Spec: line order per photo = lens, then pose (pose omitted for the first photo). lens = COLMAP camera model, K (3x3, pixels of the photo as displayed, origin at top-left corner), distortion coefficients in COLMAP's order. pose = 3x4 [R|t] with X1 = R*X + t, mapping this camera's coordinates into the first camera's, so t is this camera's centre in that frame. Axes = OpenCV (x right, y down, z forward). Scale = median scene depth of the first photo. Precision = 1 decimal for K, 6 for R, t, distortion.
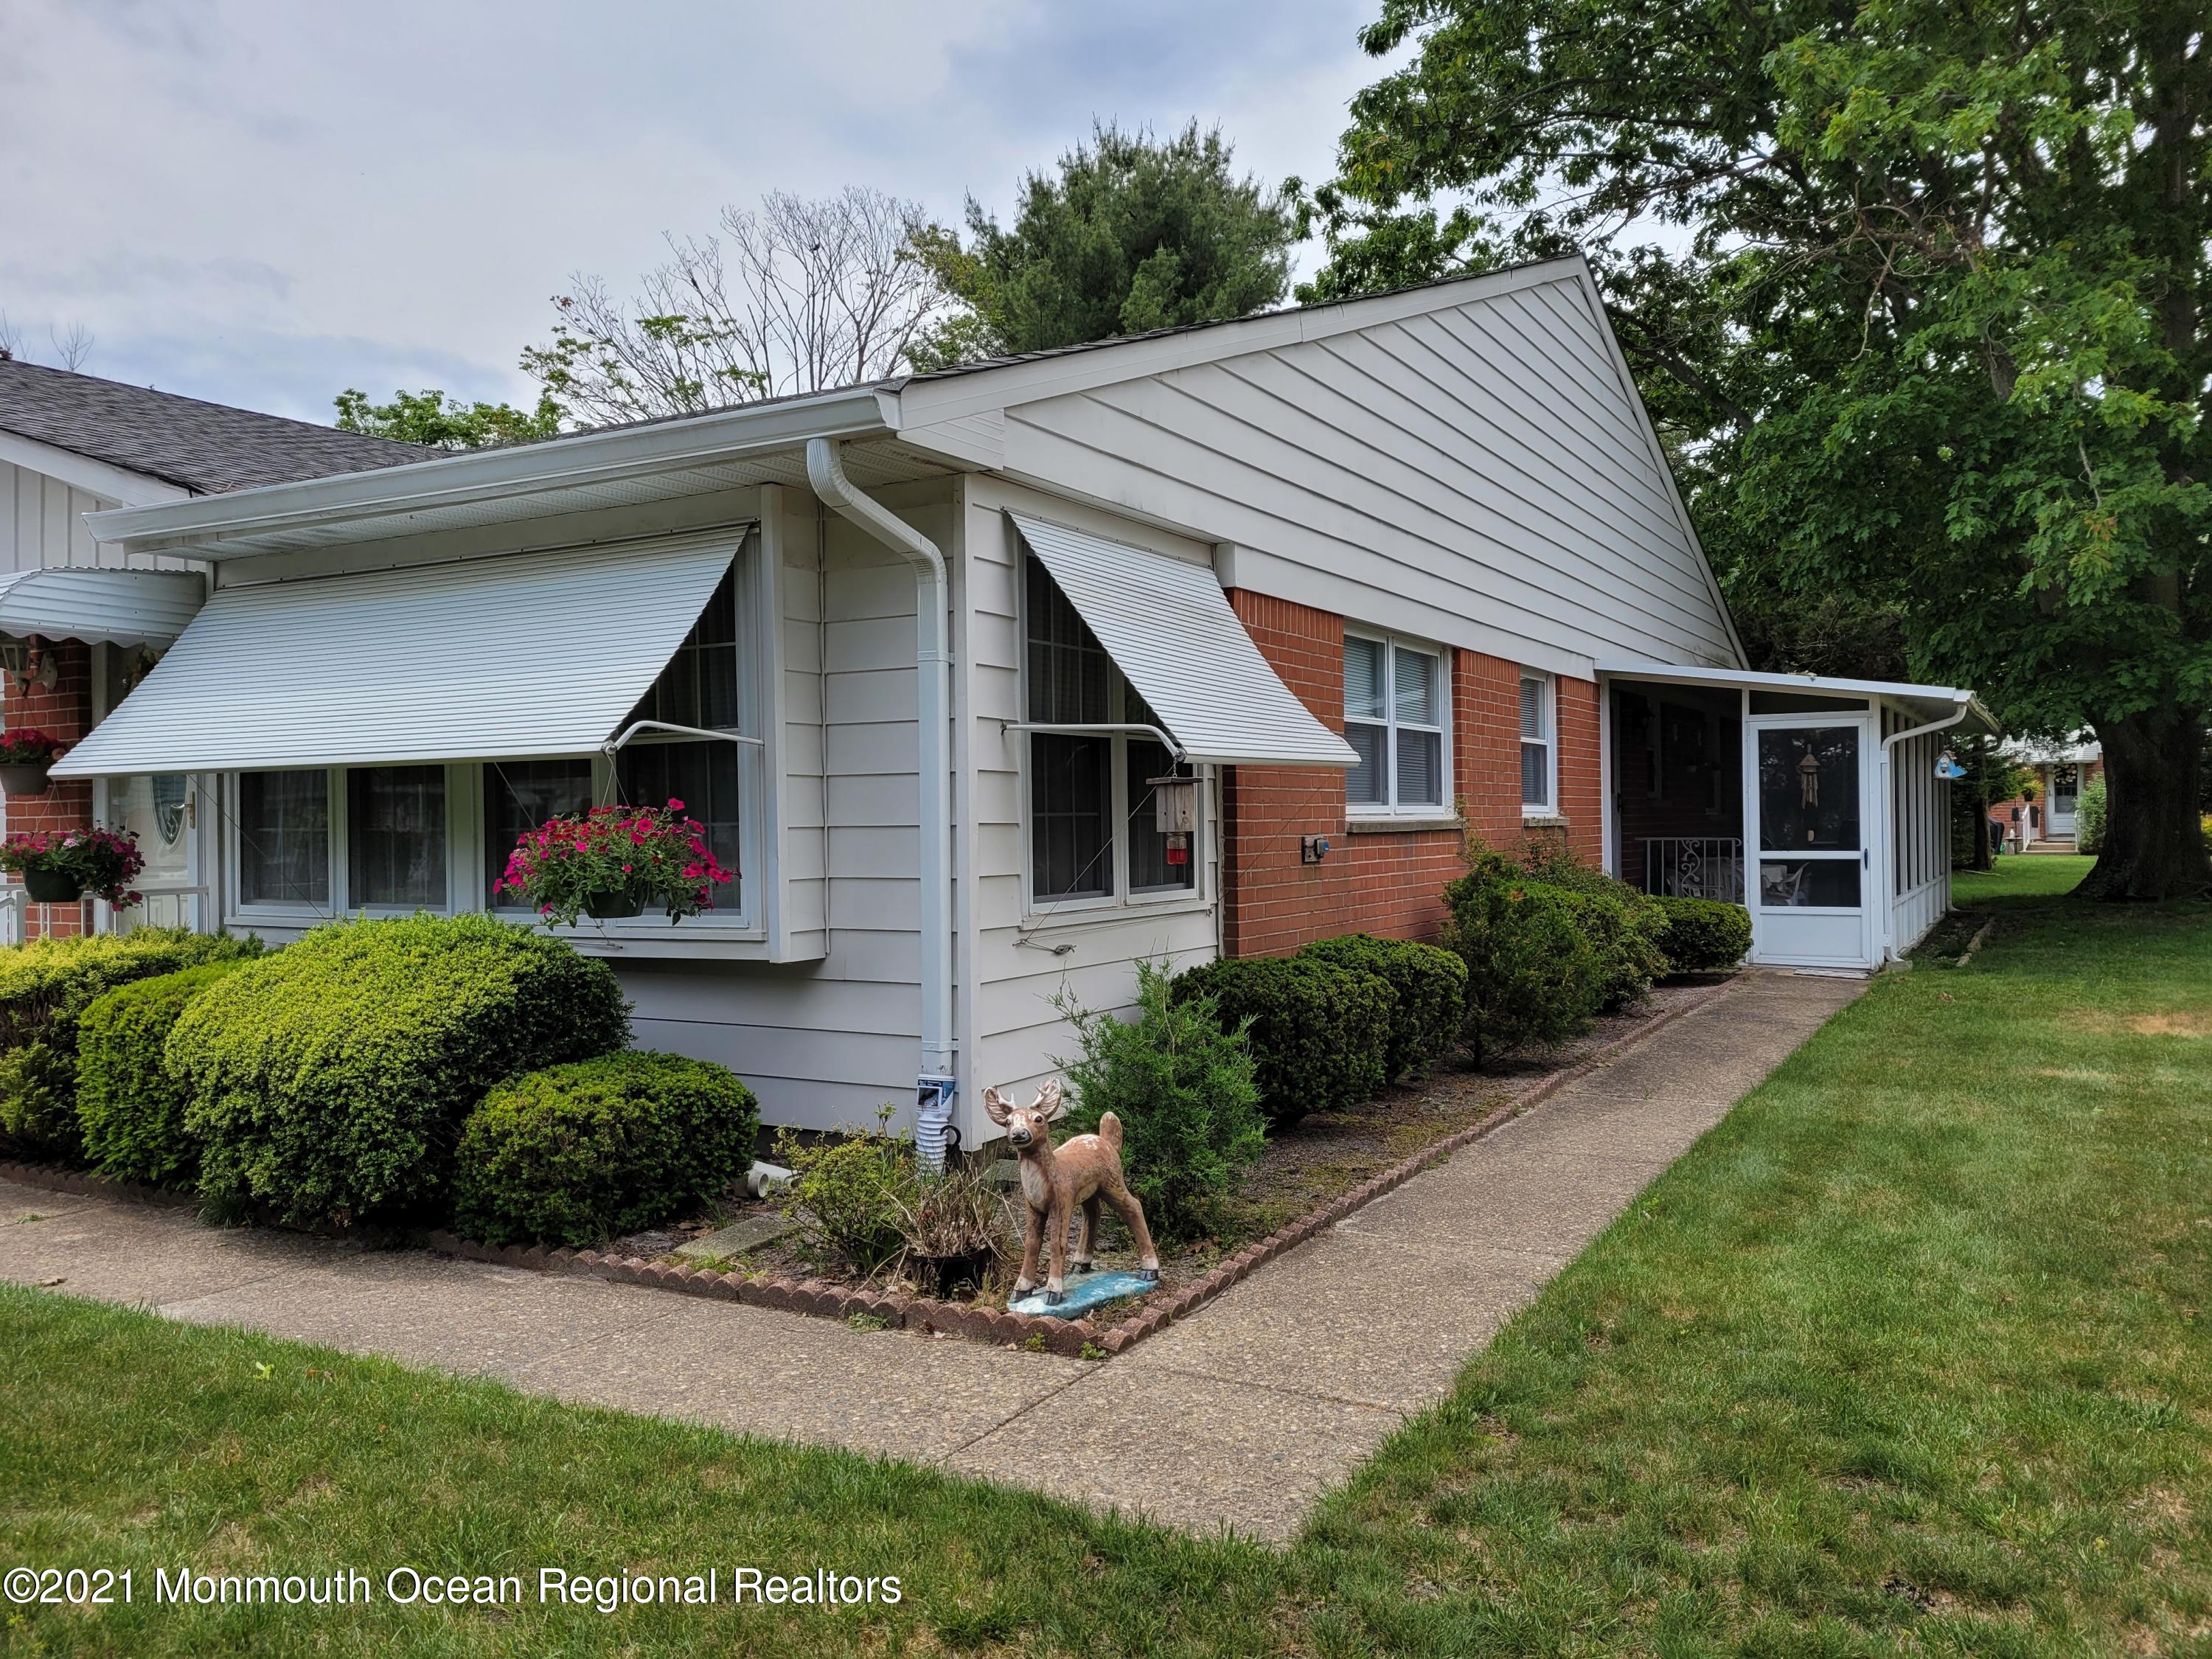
lens RADIAL K [[1651.0, 0, 1101.2], [0, 1651.0, 839.0], [0, 0, 1]] dist [0.061133, -0.045776]
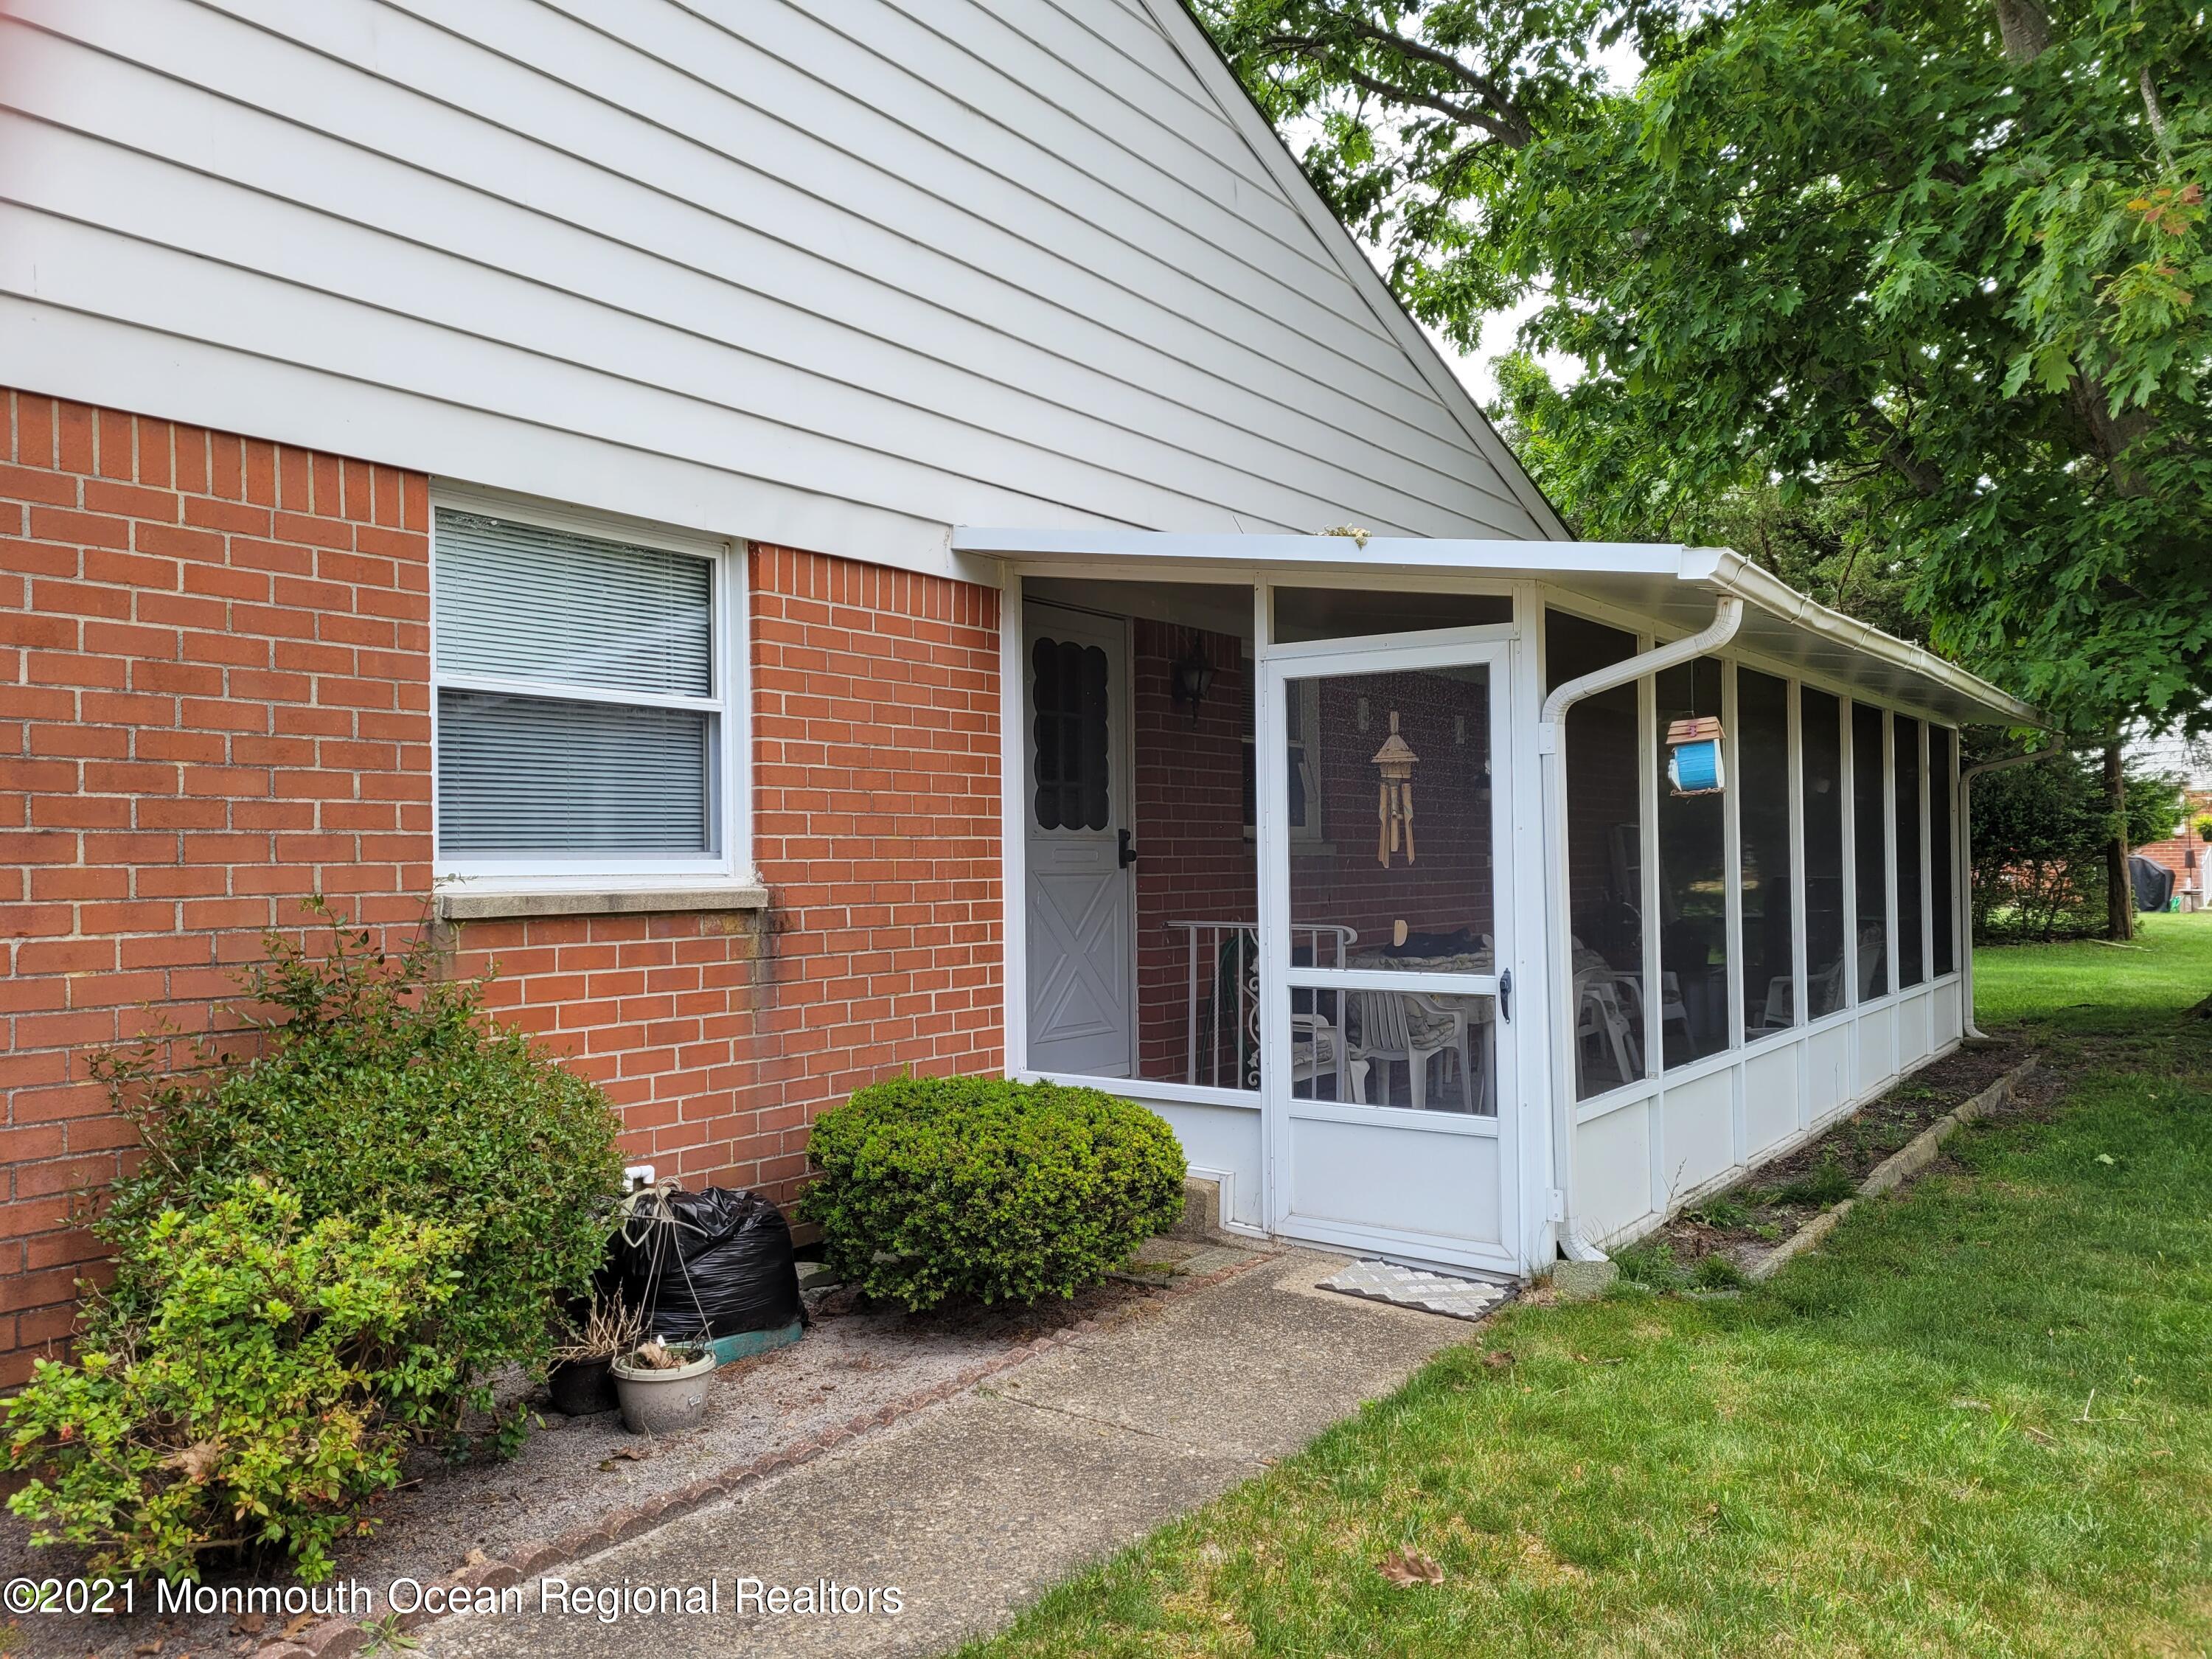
lens RADIAL K [[1651.0, 0, 1108.8], [0, 1651.0, 839.5], [0, 0, 1]] dist [0.061133, -0.045776]
pose [[0.995057, 0.000513, -0.099309, 0.396708], [-0.002711, 0.999754, -0.022000, -0.015753], [0.099273, 0.022161, 0.994813, 0.587800]]
